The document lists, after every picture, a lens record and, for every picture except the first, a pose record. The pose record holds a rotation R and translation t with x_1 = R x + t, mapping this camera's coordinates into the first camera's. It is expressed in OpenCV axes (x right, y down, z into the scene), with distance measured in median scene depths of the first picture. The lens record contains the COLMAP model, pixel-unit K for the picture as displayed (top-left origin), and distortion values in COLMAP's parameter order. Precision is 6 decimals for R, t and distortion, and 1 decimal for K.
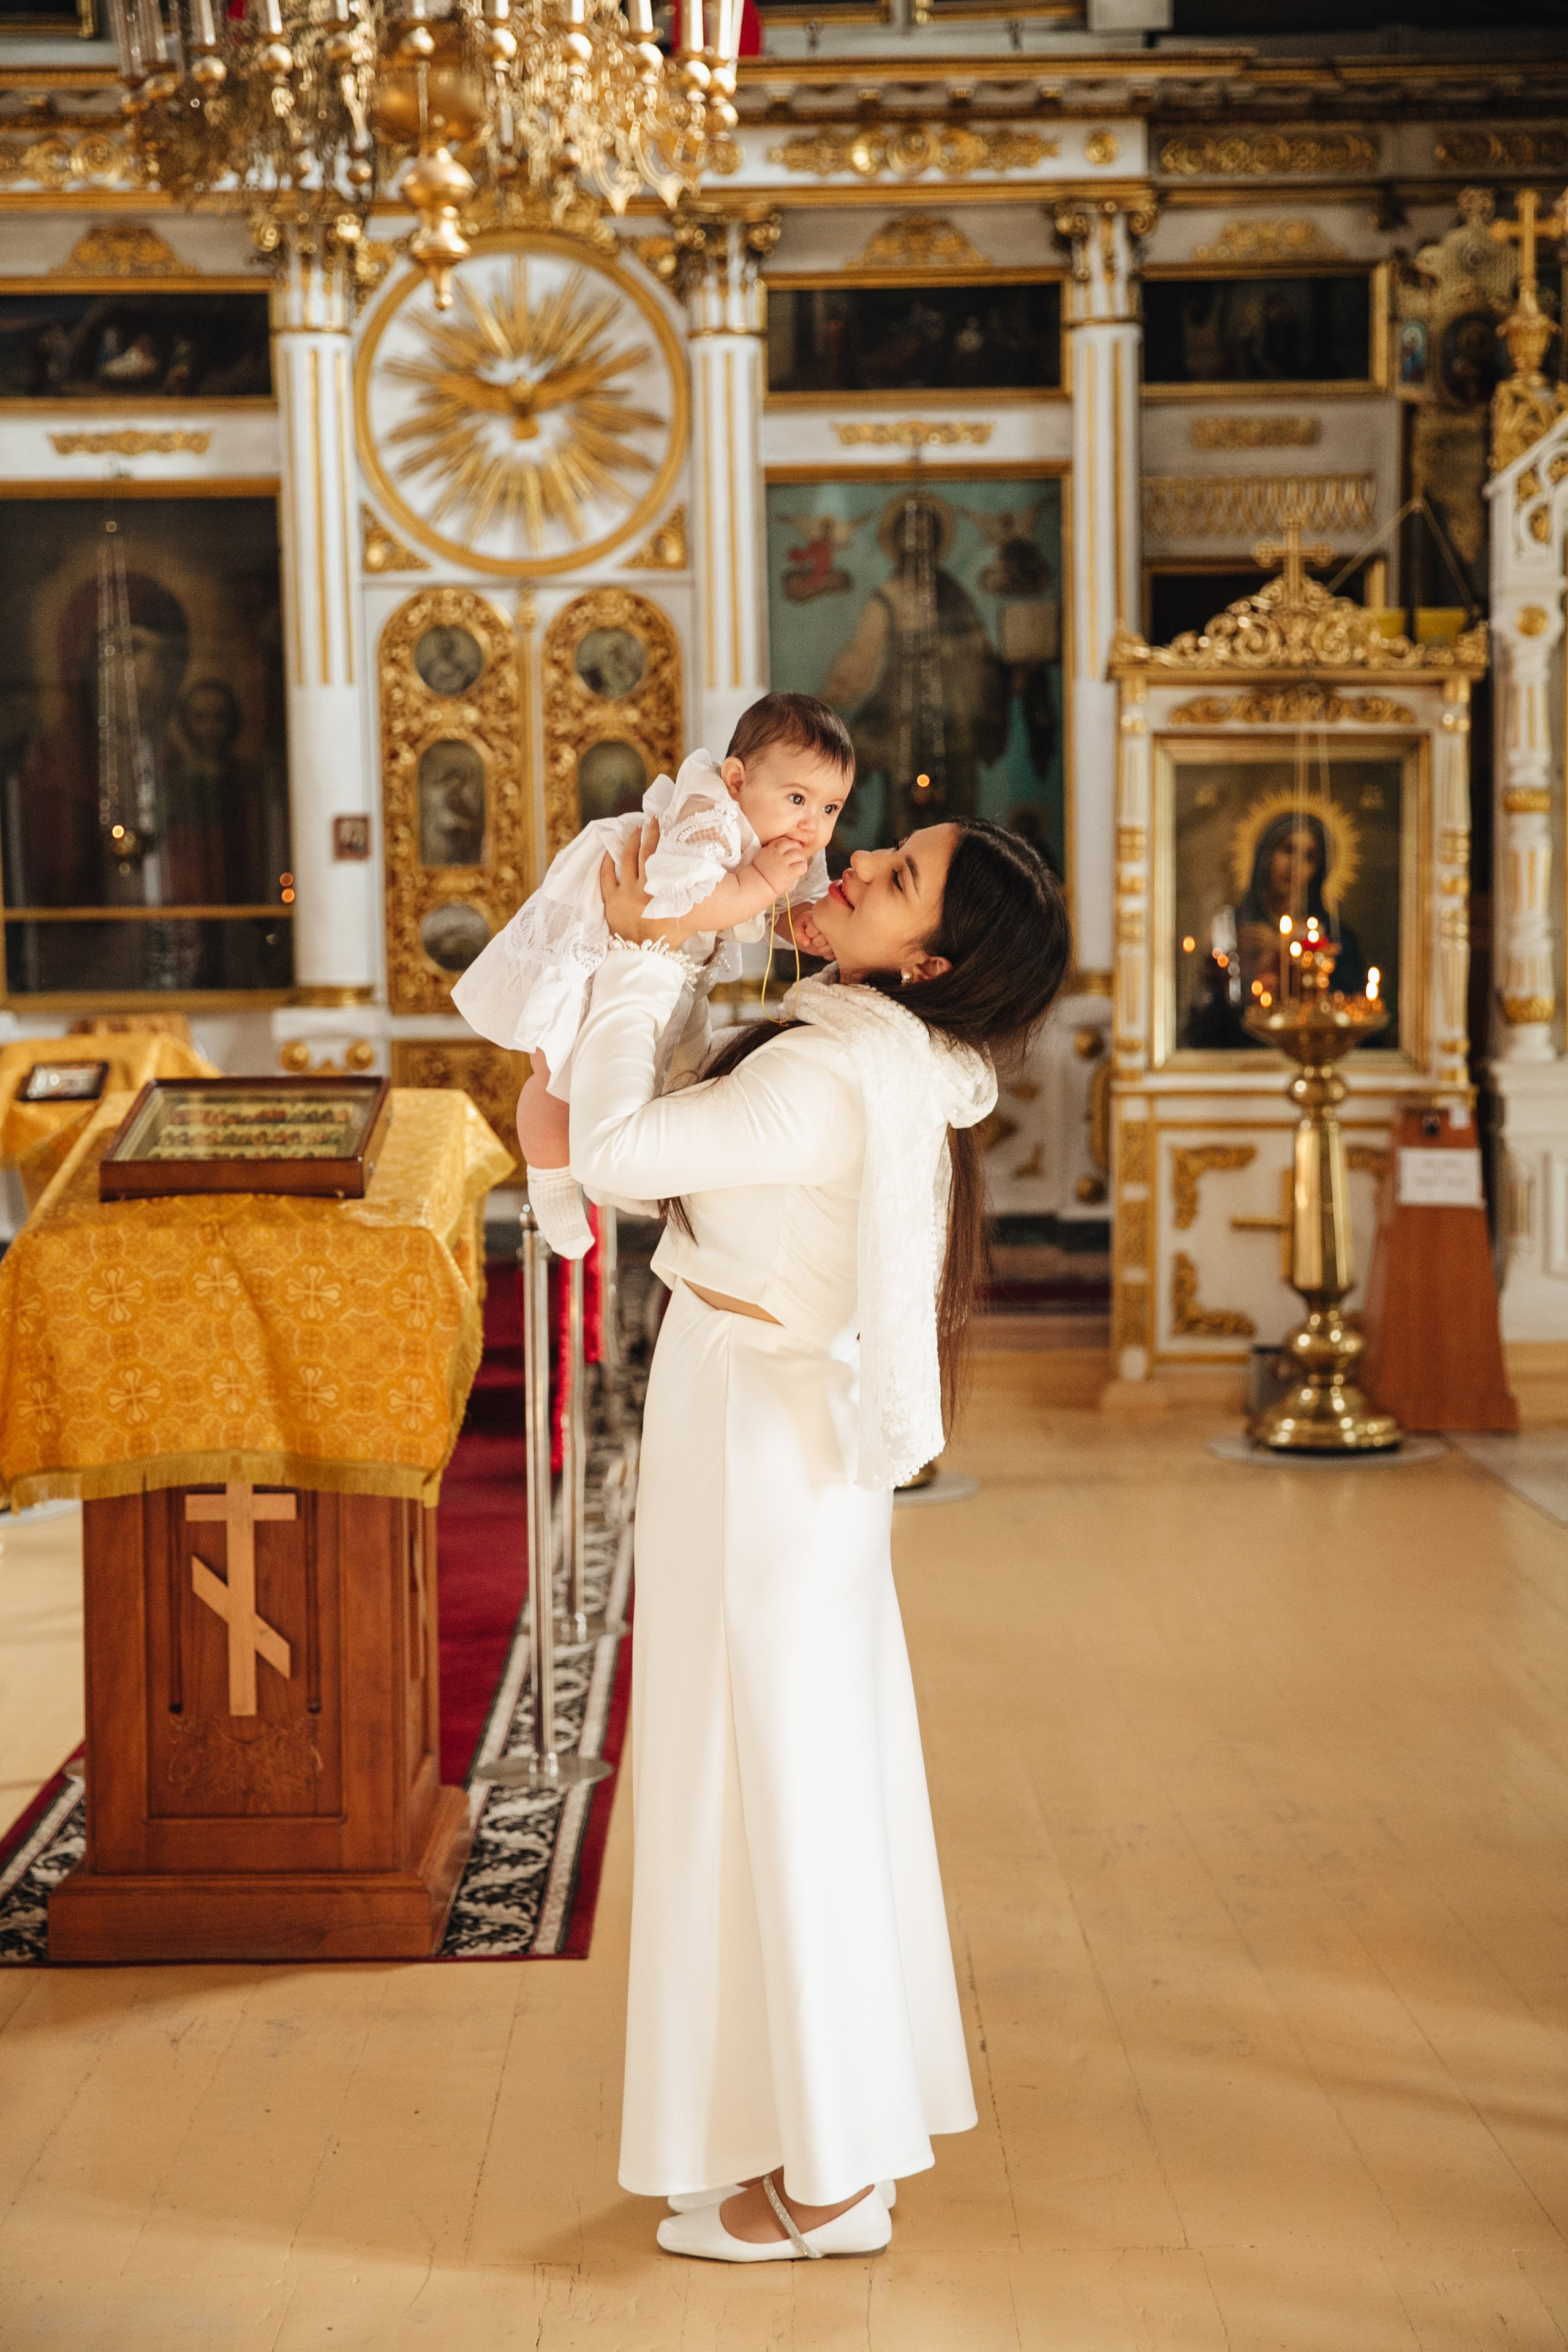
lens RADIAL K [[3343.1, 0, 778.5], [0, 3343.1, 1152.2], [0, 0, 1]] dist [0.104528, 0.000243]
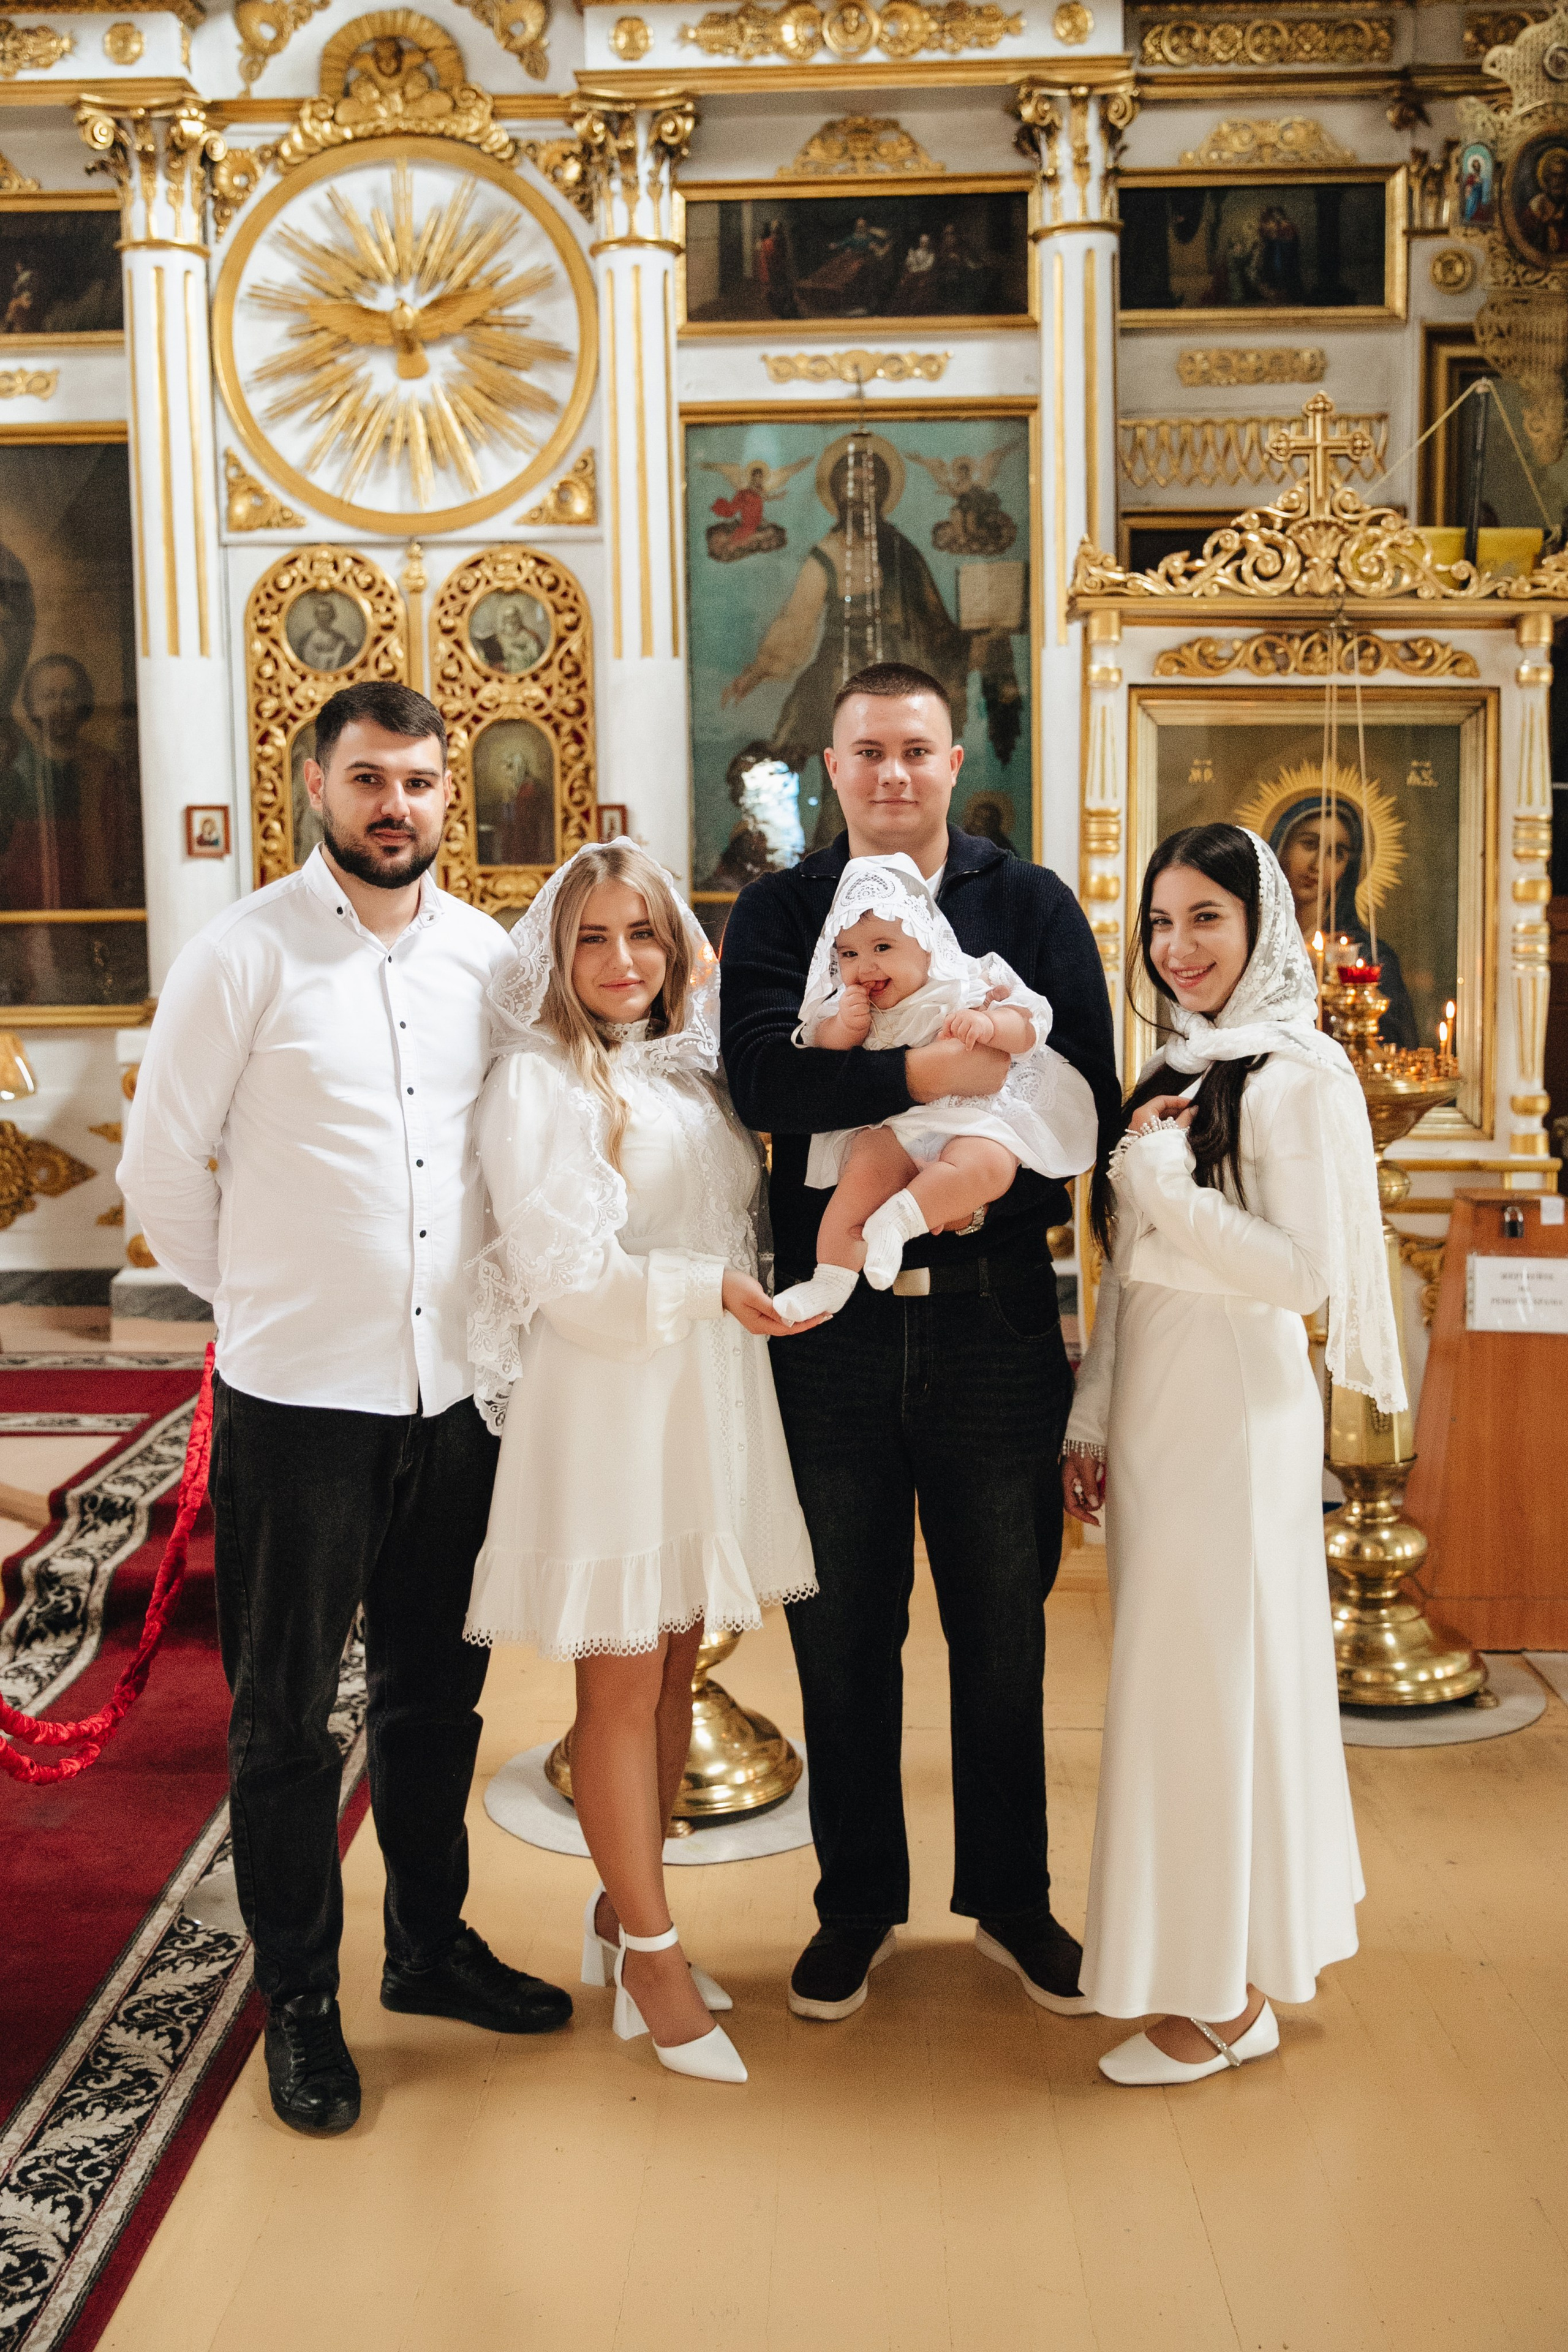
lens RADIAL K [[2439.3, 0, 793.4], [0, 2439.3, 1102.5], [0, 0, 1]] dist [-0.037435, 0.123869]
pose [[0.999602, 0.004421, -0.027871, 0.043213], [-0.004150, 0.999944, 0.009775, -0.030654], [0.027912, -0.009655, 0.999564, 0.377009]]
